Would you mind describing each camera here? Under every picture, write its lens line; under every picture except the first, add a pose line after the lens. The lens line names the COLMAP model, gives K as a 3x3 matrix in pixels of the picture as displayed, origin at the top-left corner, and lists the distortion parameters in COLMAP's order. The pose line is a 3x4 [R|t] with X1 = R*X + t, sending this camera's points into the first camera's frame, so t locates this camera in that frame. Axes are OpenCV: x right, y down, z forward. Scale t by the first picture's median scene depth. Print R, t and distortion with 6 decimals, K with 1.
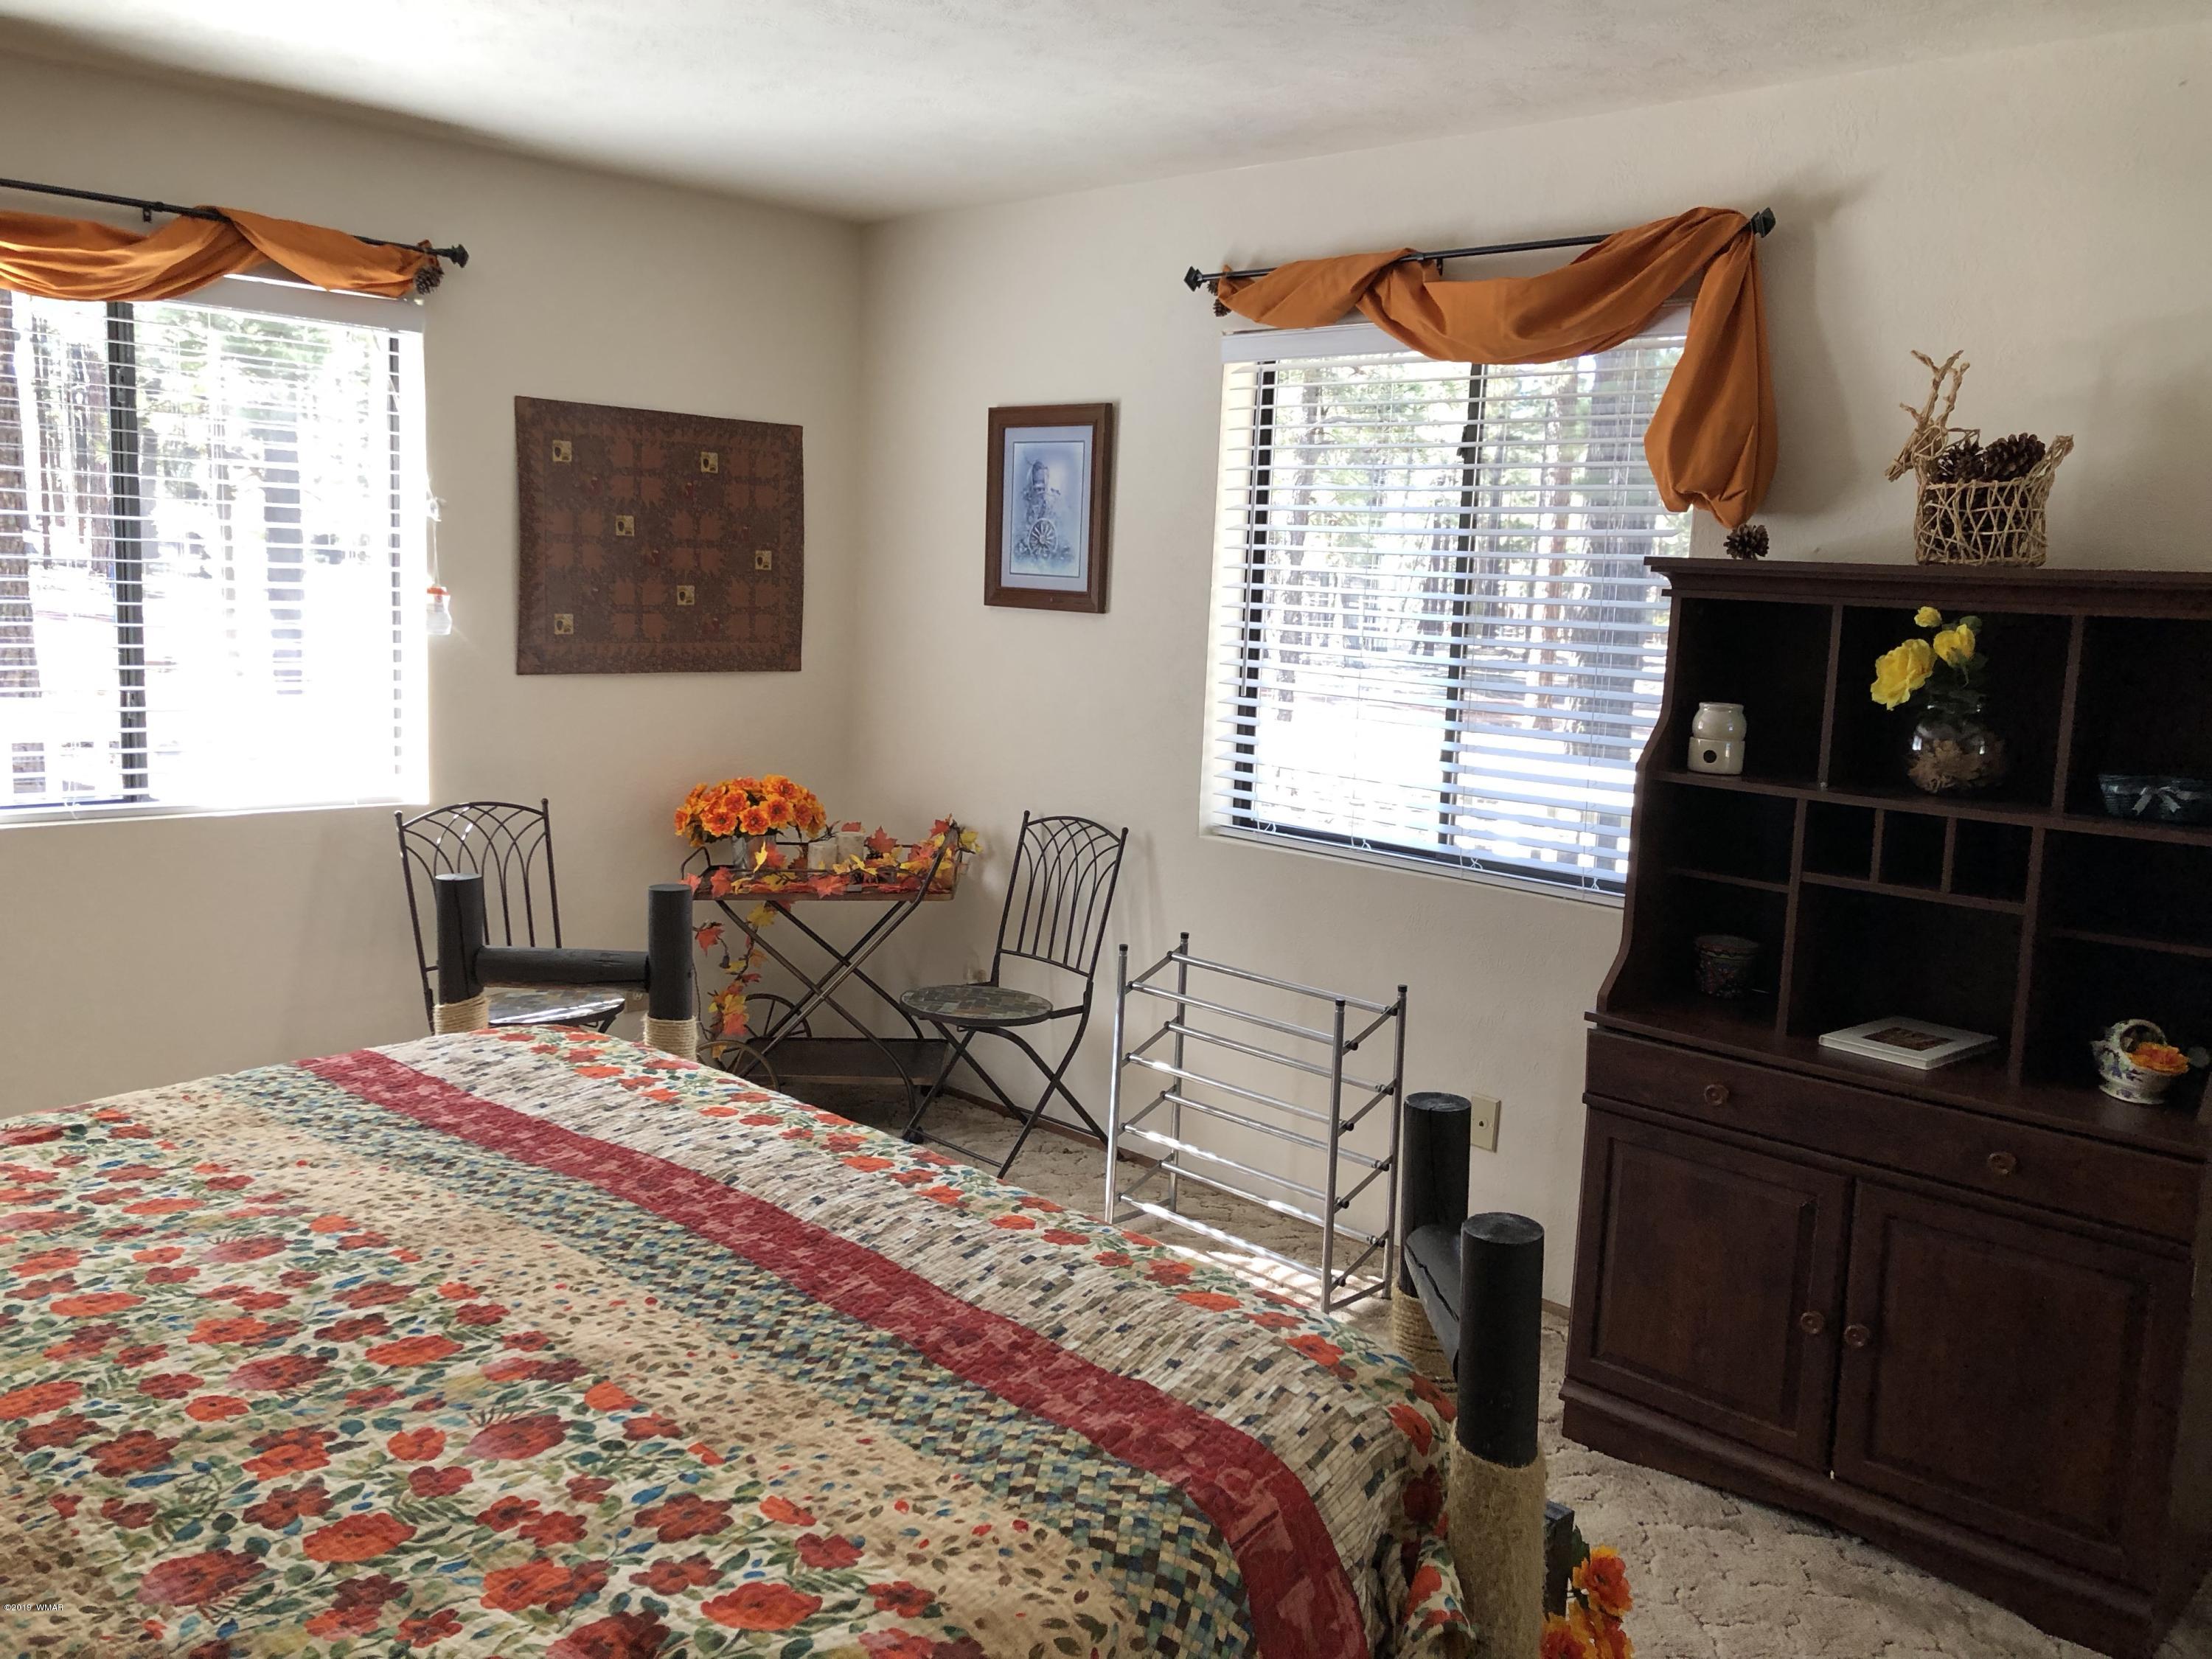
lens RADIAL K [[1798.8, 0, 1114.5], [0, 1798.8, 809.9], [0, 0, 1]] dist [0.035069, -0.033849]
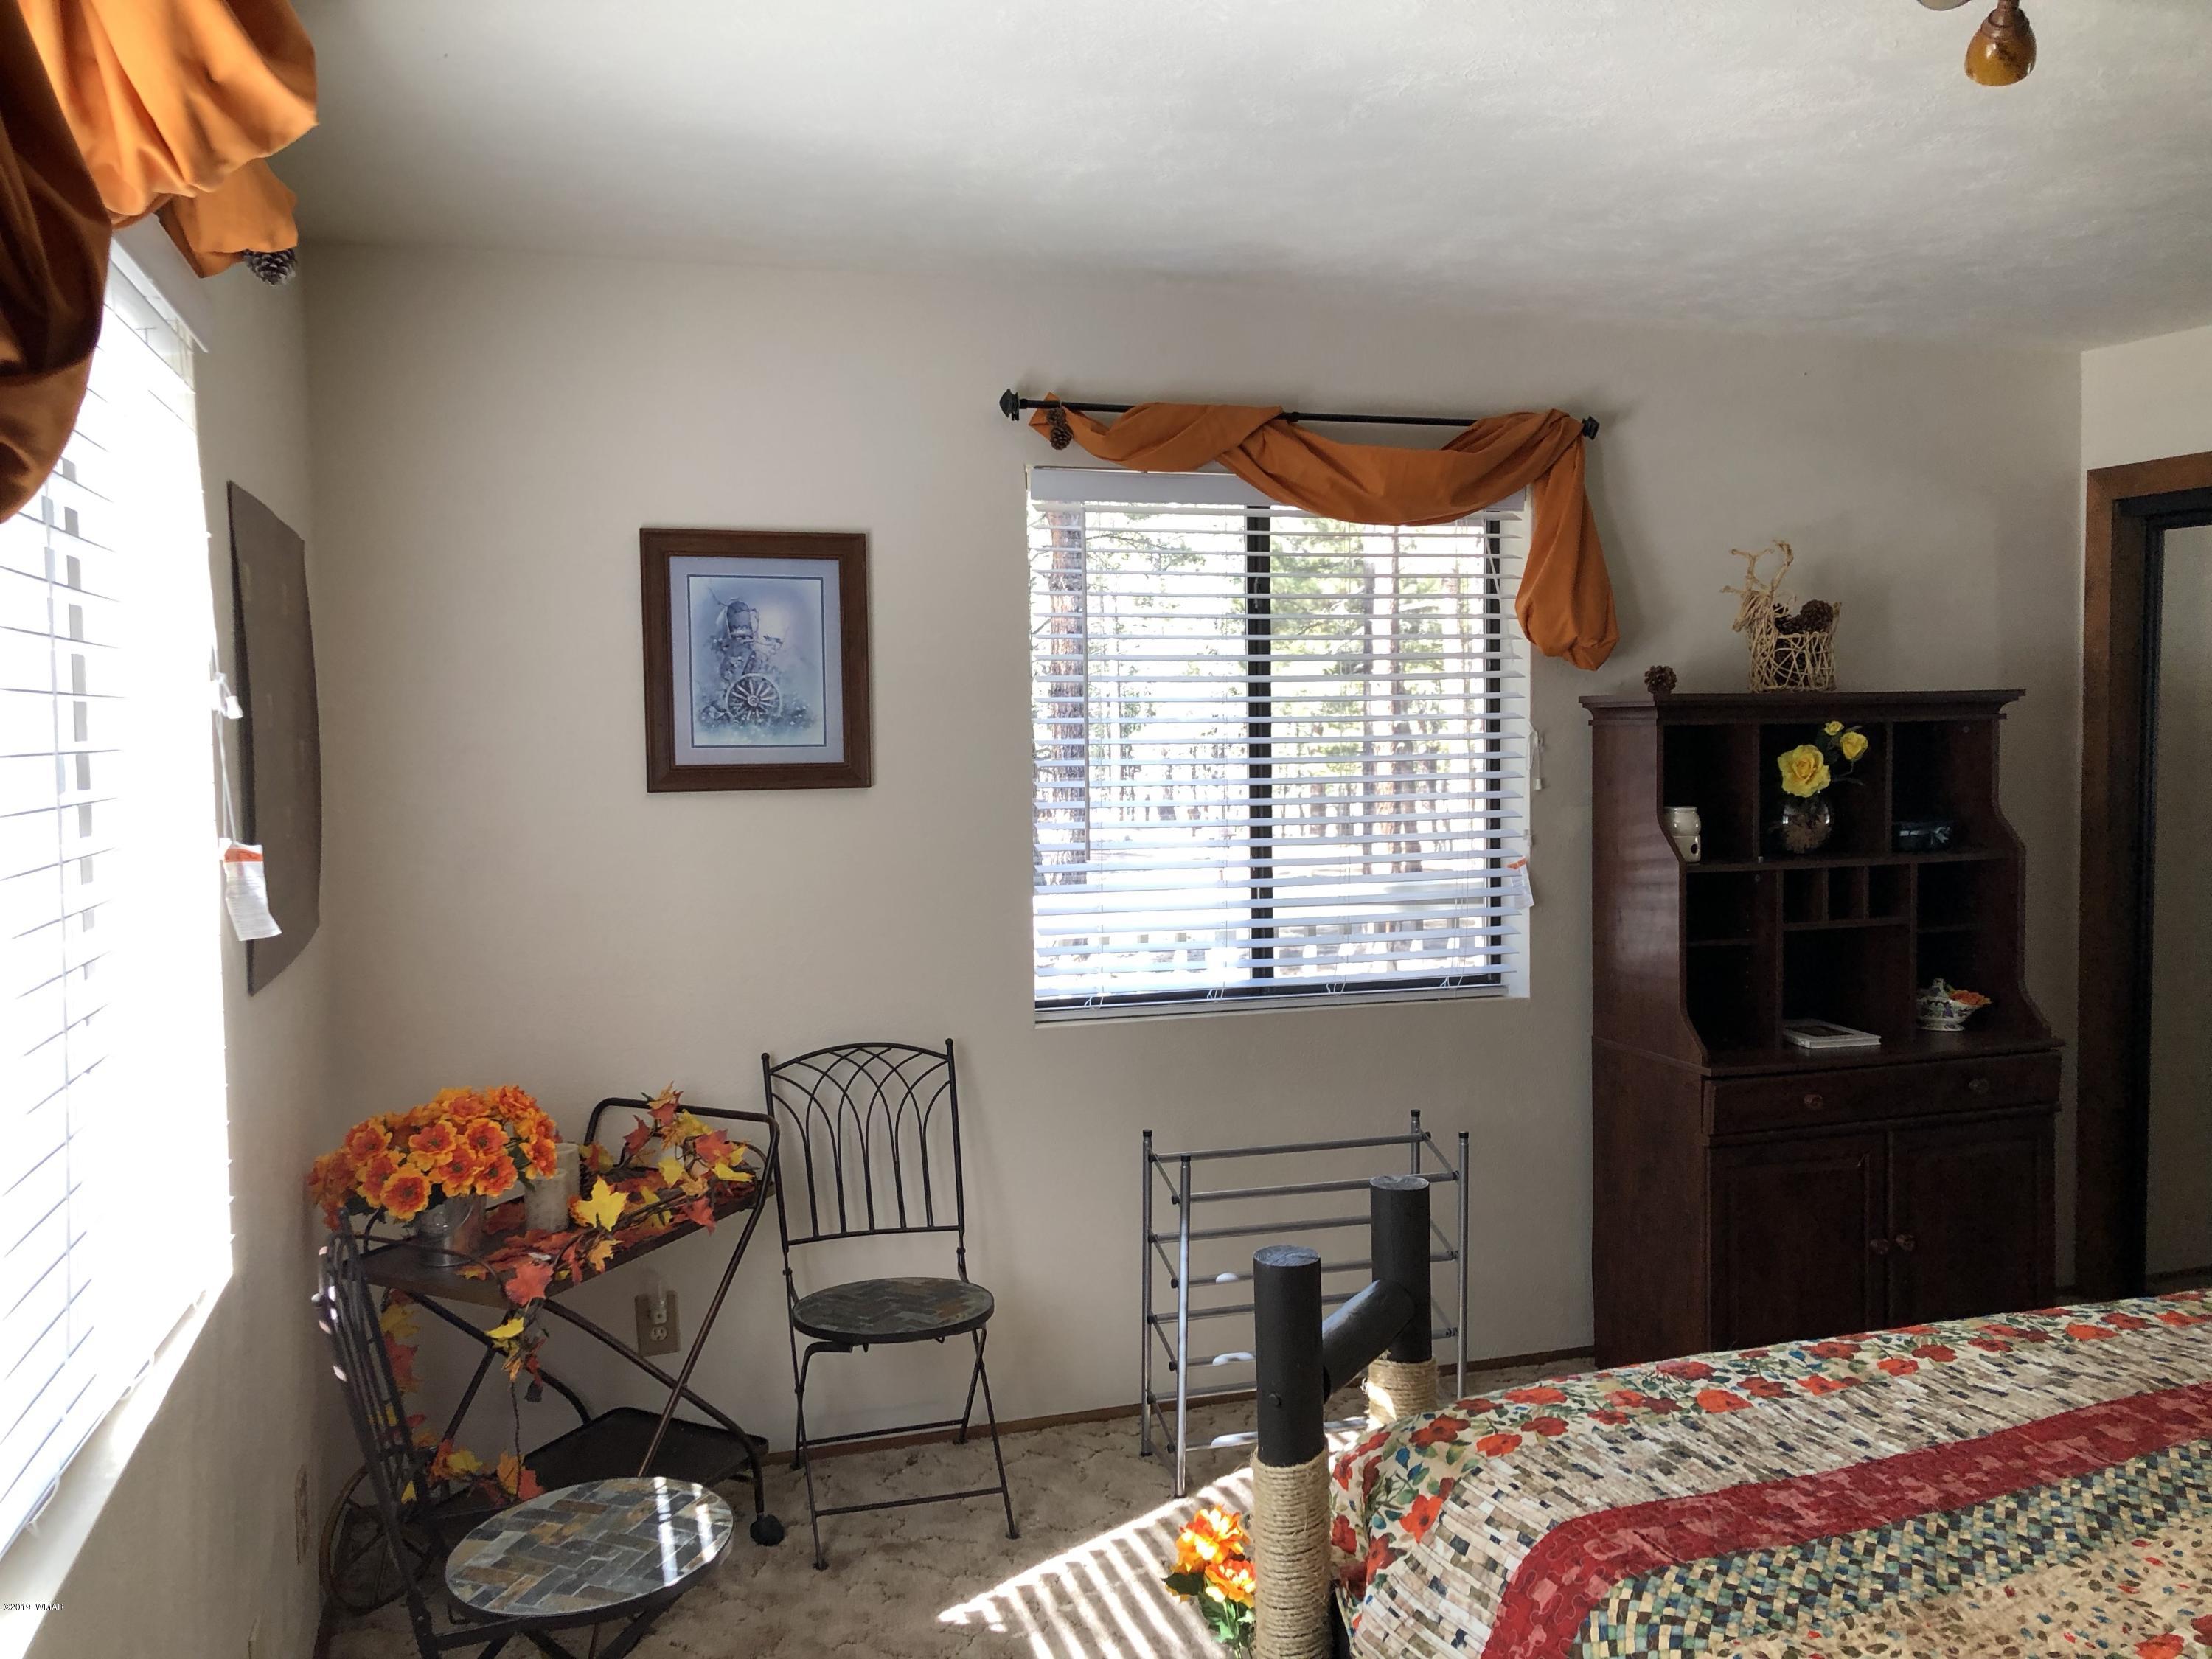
lens RADIAL K [[1798.8, 0, 1084.8], [0, 1798.8, 814.0], [0, 0, 1]] dist [0.035069, -0.033849]
pose [[0.480912, -0.097495, 0.871331, -1.007556], [0.149905, 0.988308, 0.027847, -0.157873], [-0.863859, 0.117225, 0.489905, 0.774765]]
